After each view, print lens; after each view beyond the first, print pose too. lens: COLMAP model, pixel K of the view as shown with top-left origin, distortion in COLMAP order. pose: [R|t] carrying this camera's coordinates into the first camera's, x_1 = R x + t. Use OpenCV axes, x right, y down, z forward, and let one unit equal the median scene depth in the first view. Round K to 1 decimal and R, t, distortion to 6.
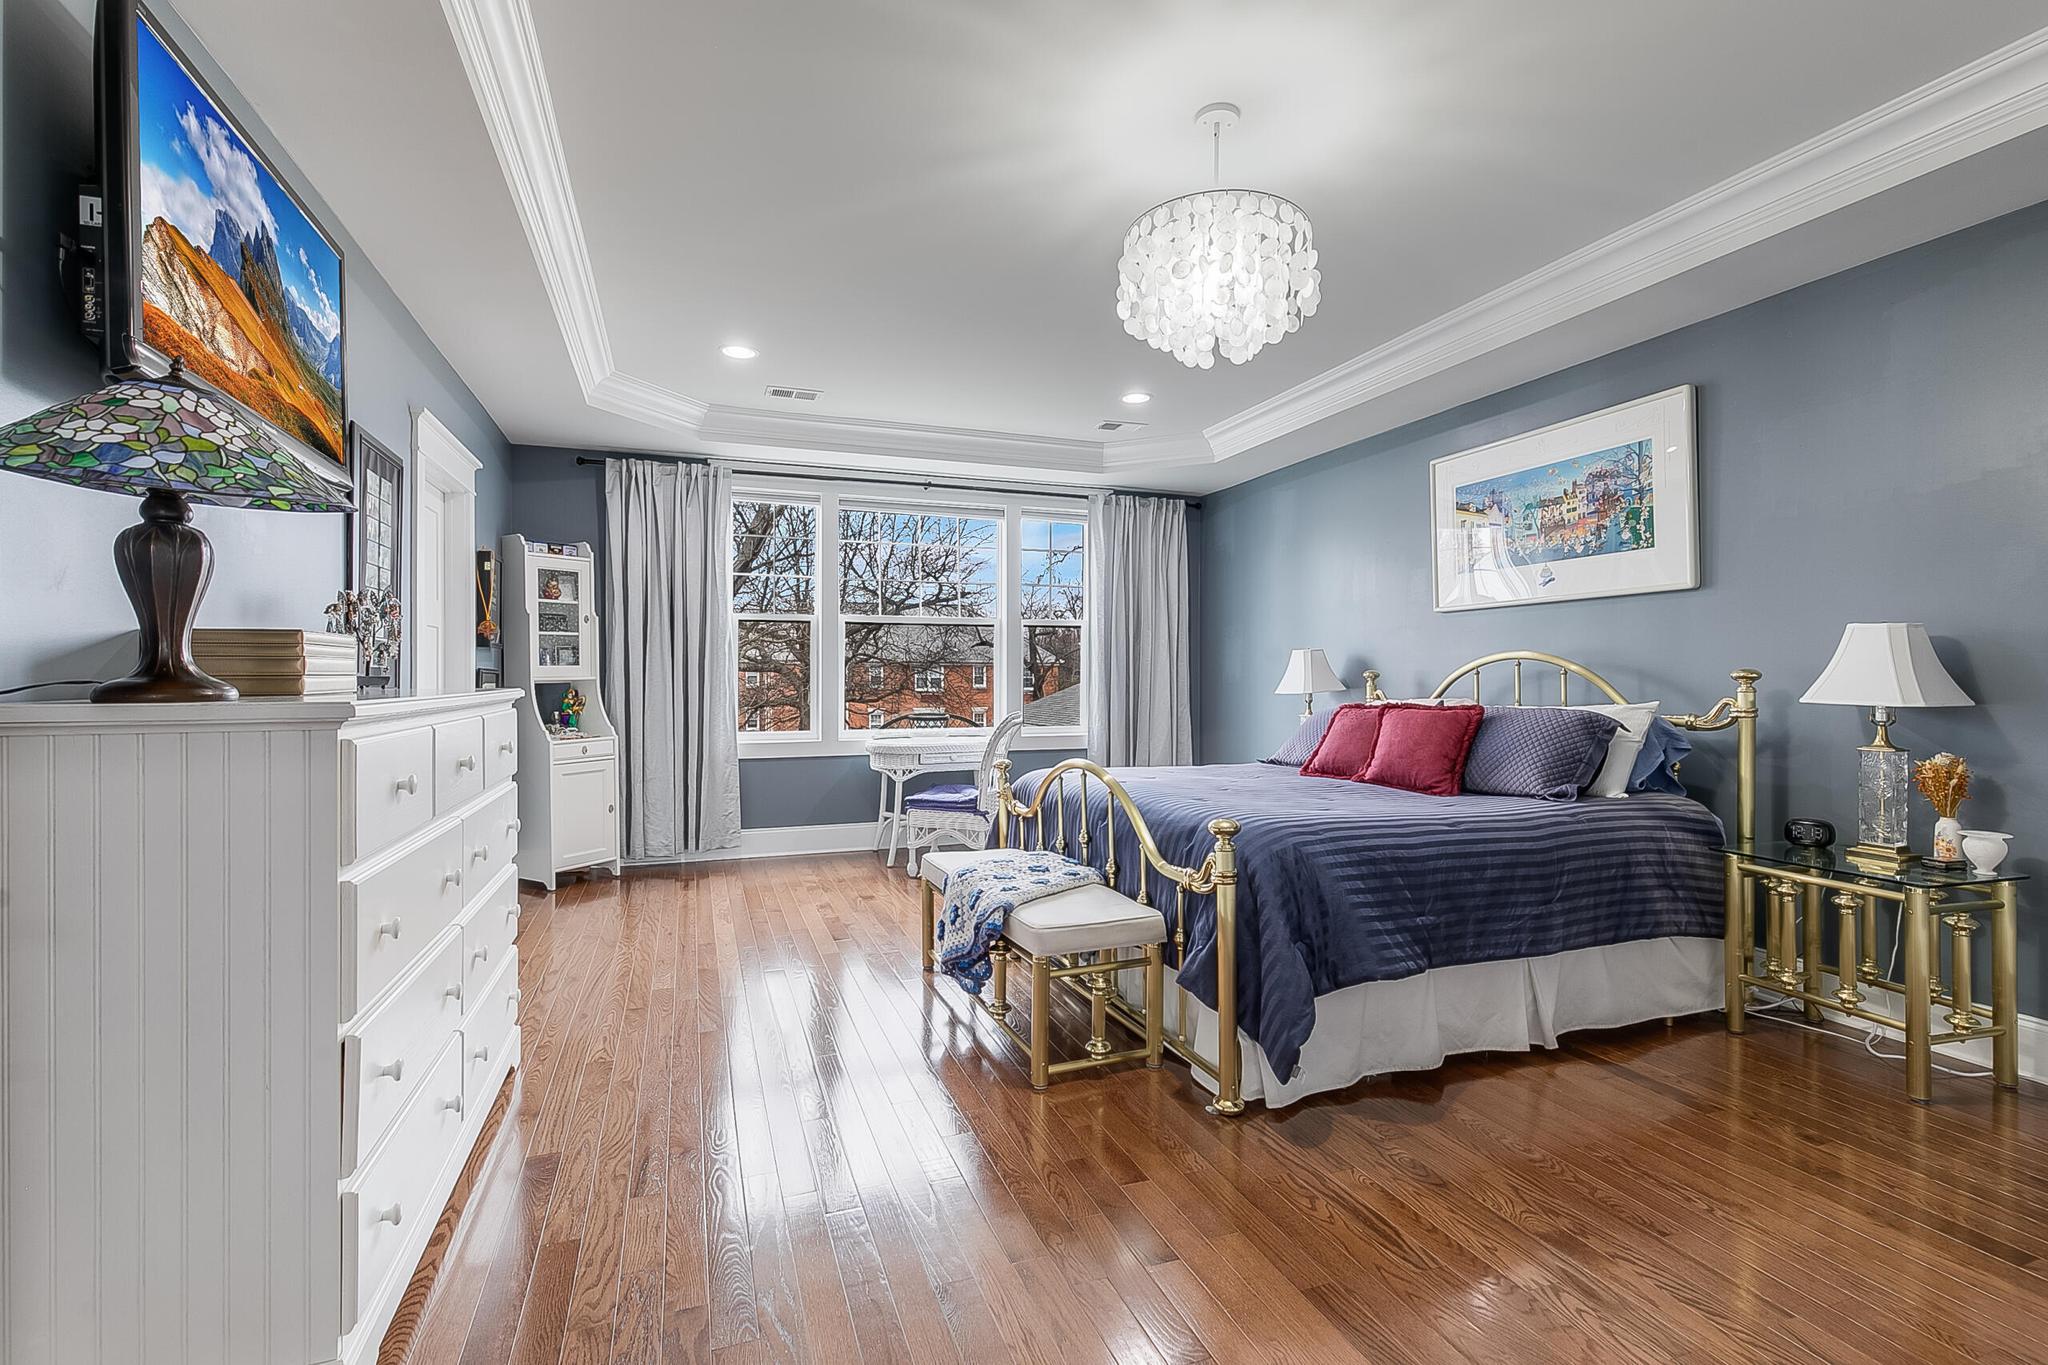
lens RADIAL K [[914.9, 0, 1024.0], [0, 914.9, 682.5], [0, 0, 1]] dist [0.003229, -0.005824]
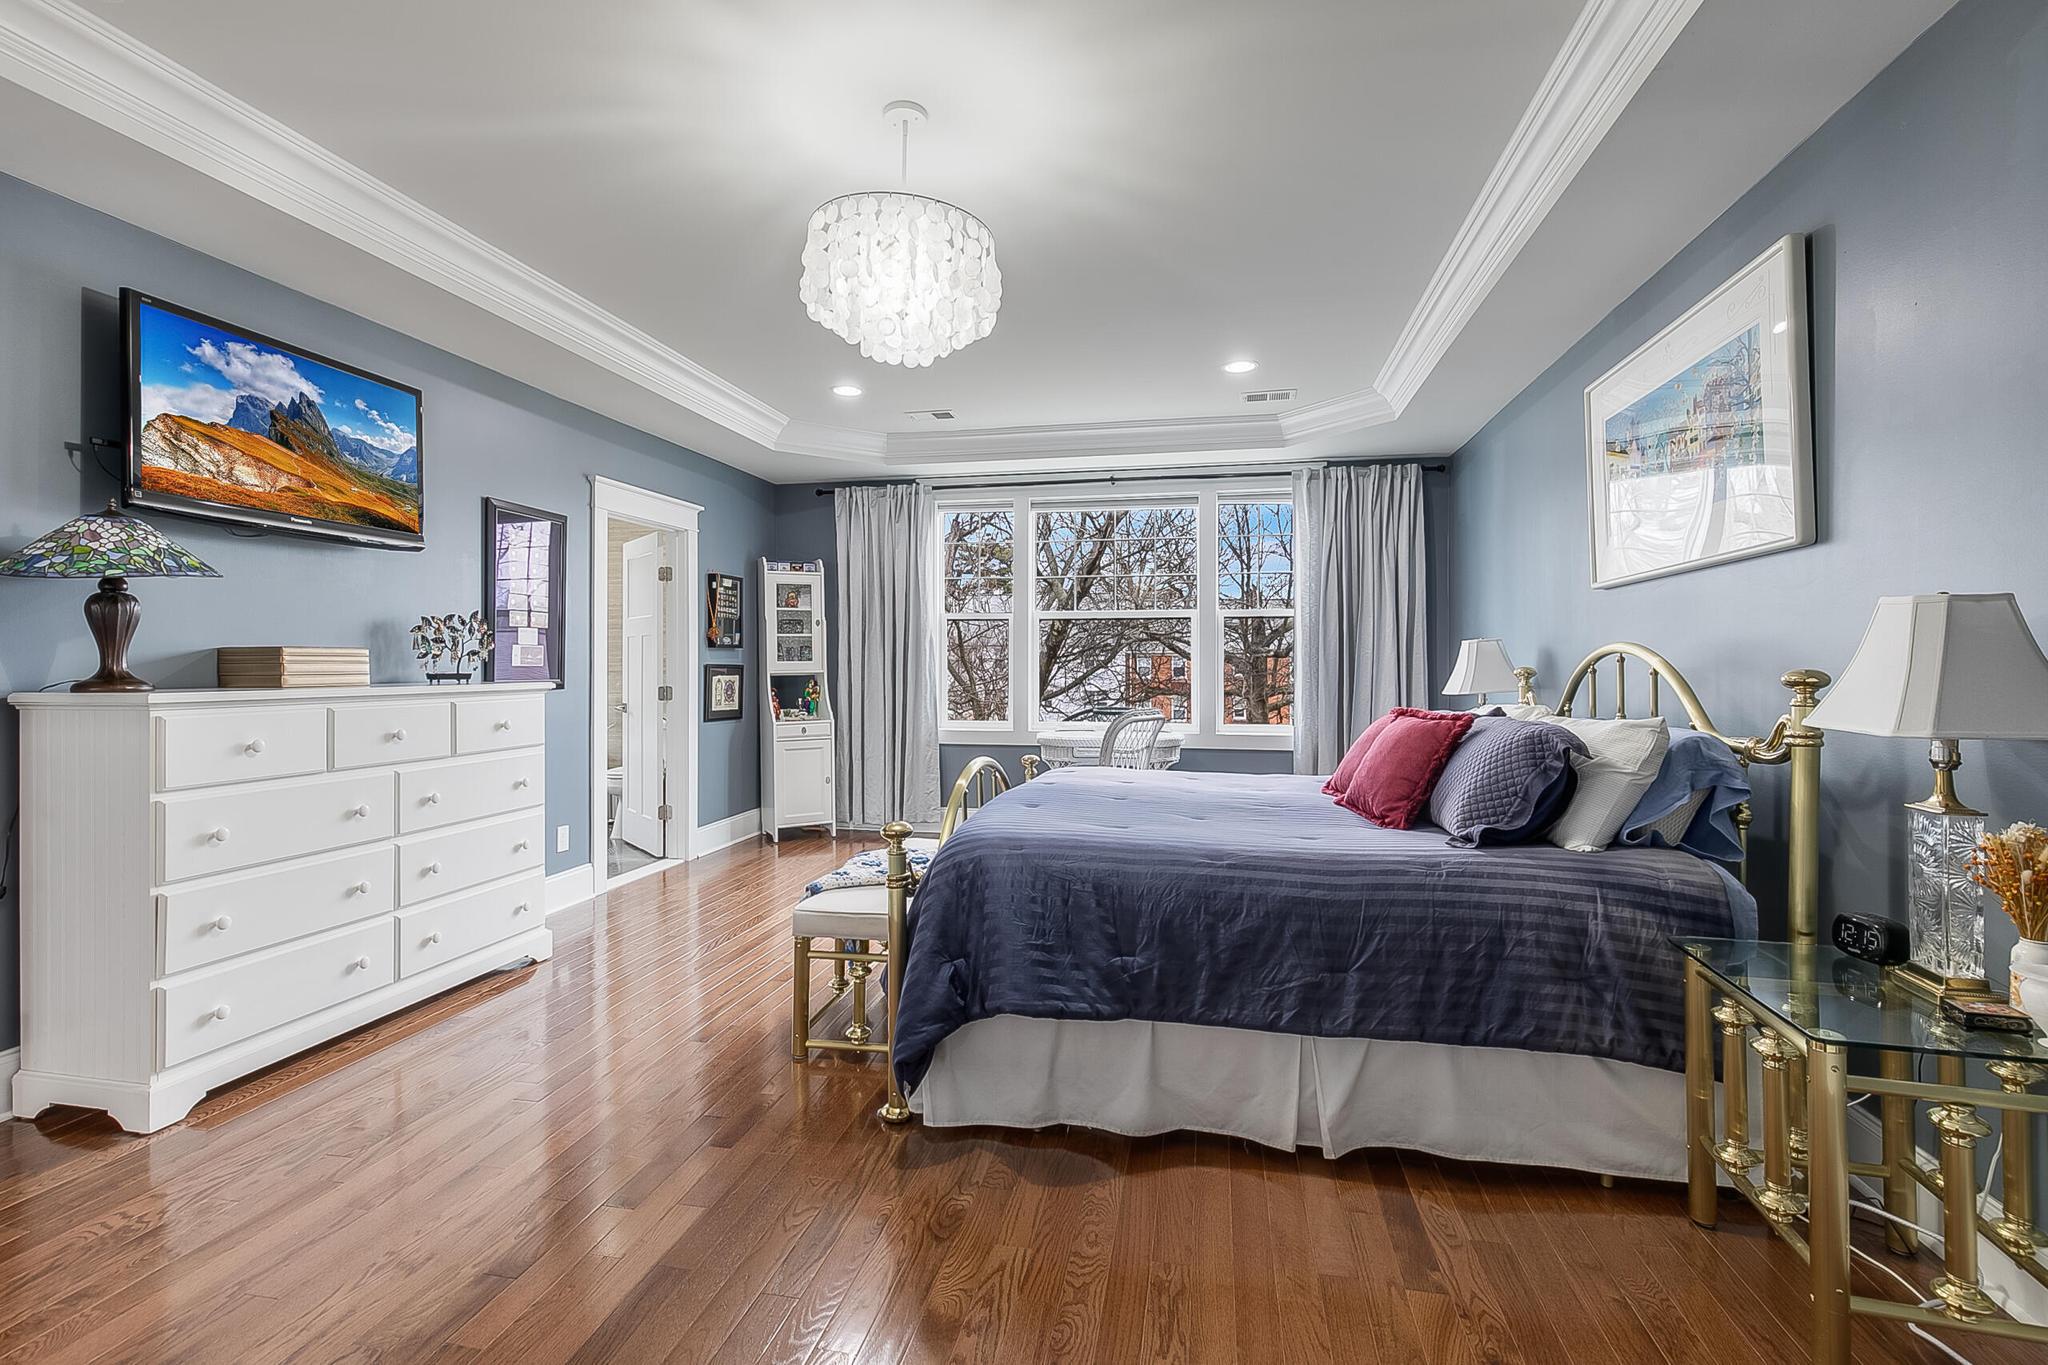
lens RADIAL K [[921.8, 0, 1035.8], [0, 921.8, 666.8], [0, 0, 1]] dist [0.003566, 0.000718]
pose [[0.855785, 0.001671, -0.517328, 0.564226], [-0.003465, 0.999991, -0.002504, -0.011787], [0.517319, 0.003935, 0.855783, 0.142535]]
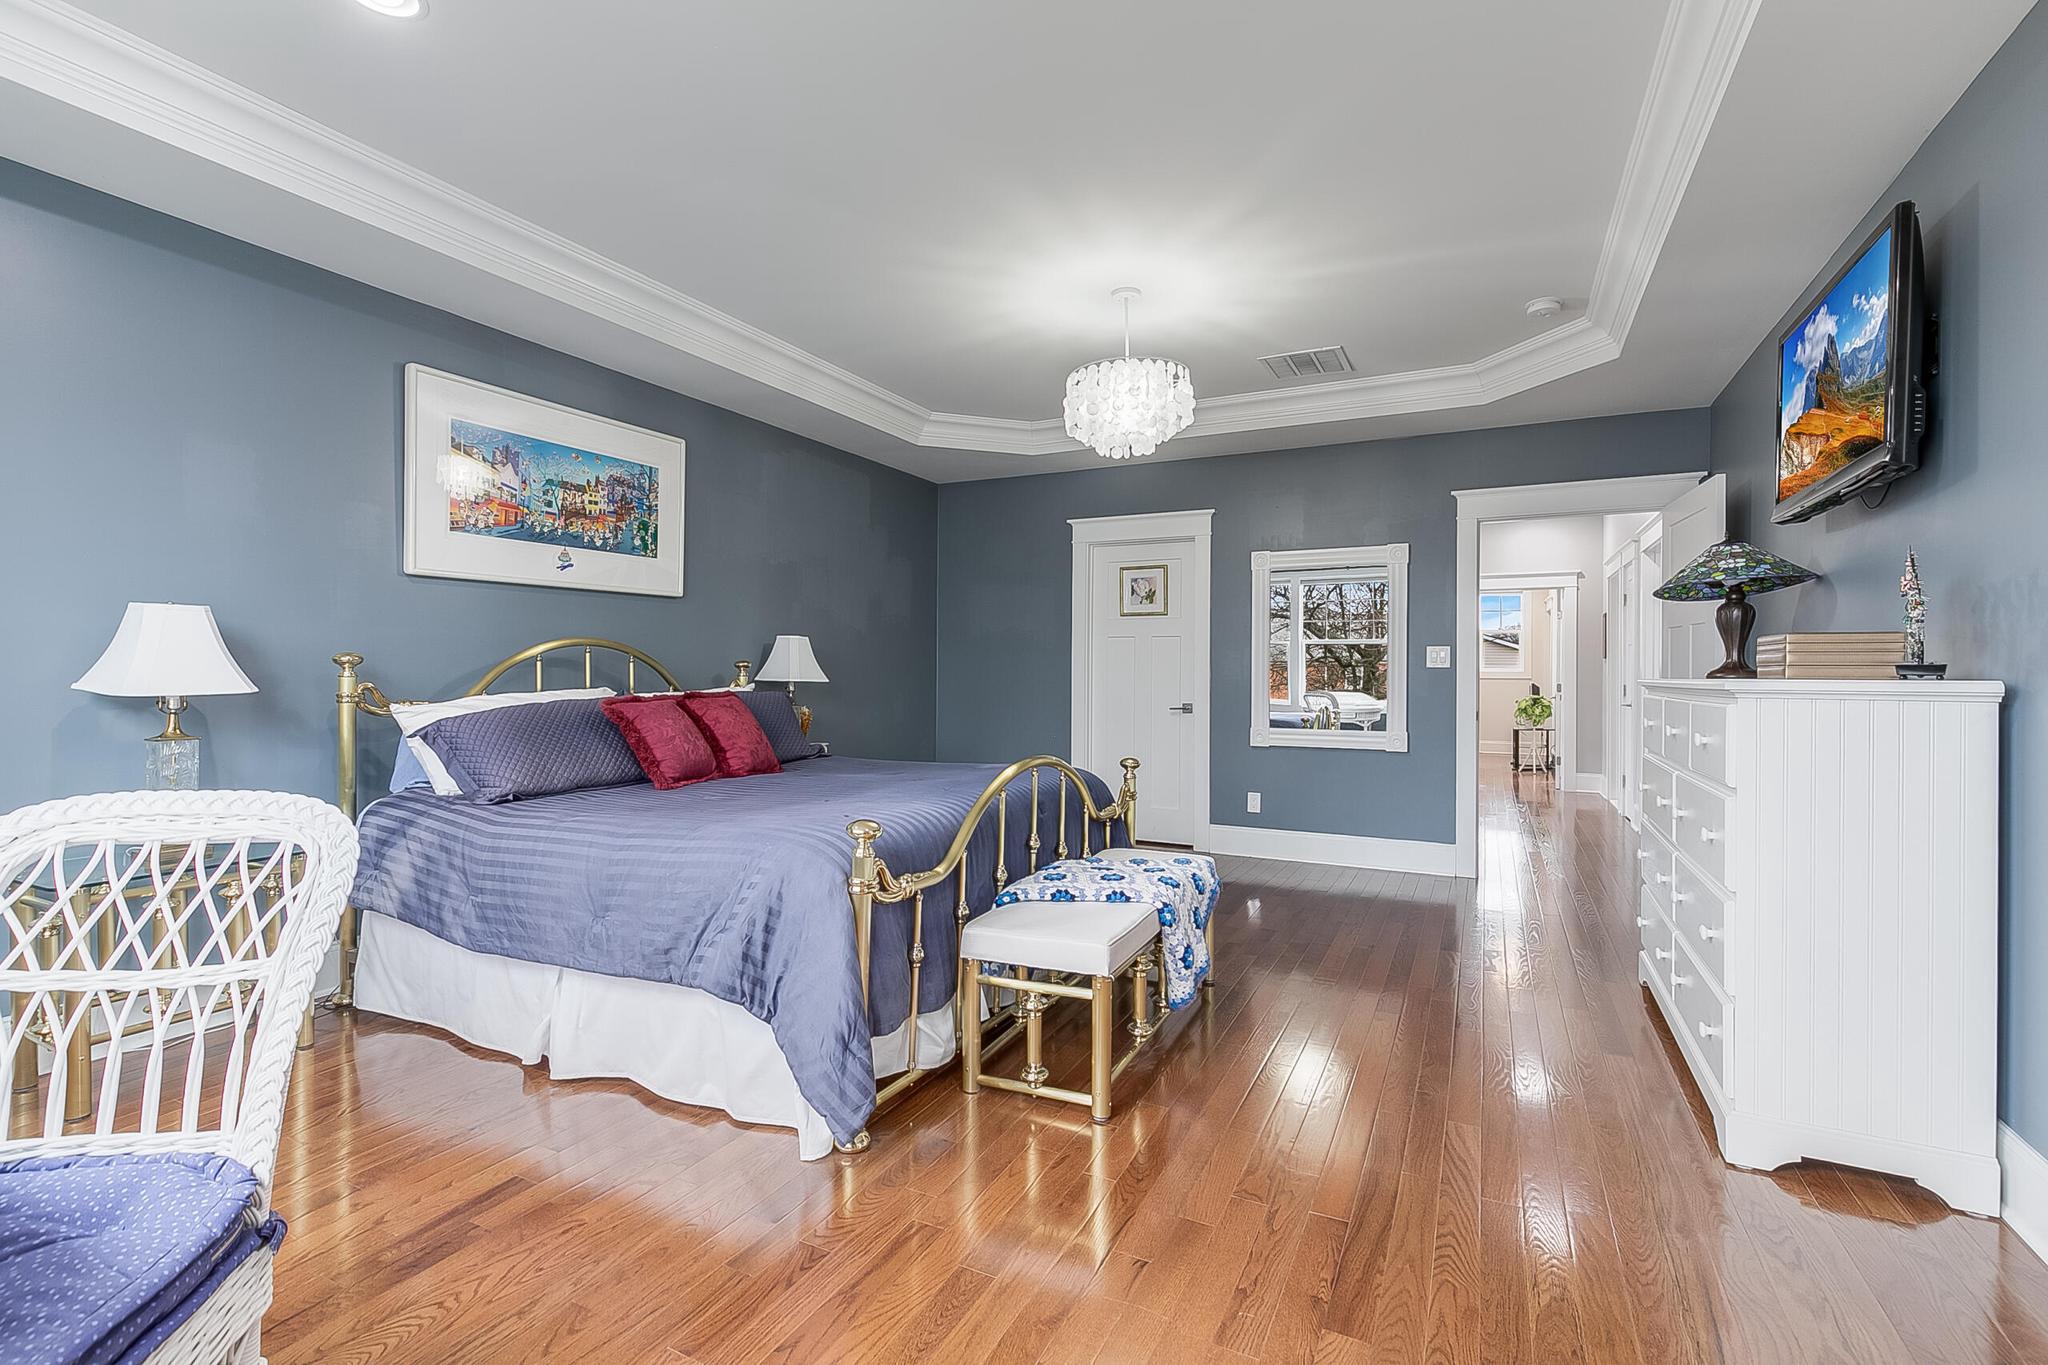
lens RADIAL K [[935.9, 0, 1018.2], [0, 935.9, 672.5], [0, 0, 1]] dist [0.005854, -0.000220]
pose [[-0.688643, -0.005217, 0.725082, -0.519945], [0.001911, 0.999958, 0.009010, -0.006662], [-0.725098, 0.007591, -0.688604, 1.451488]]
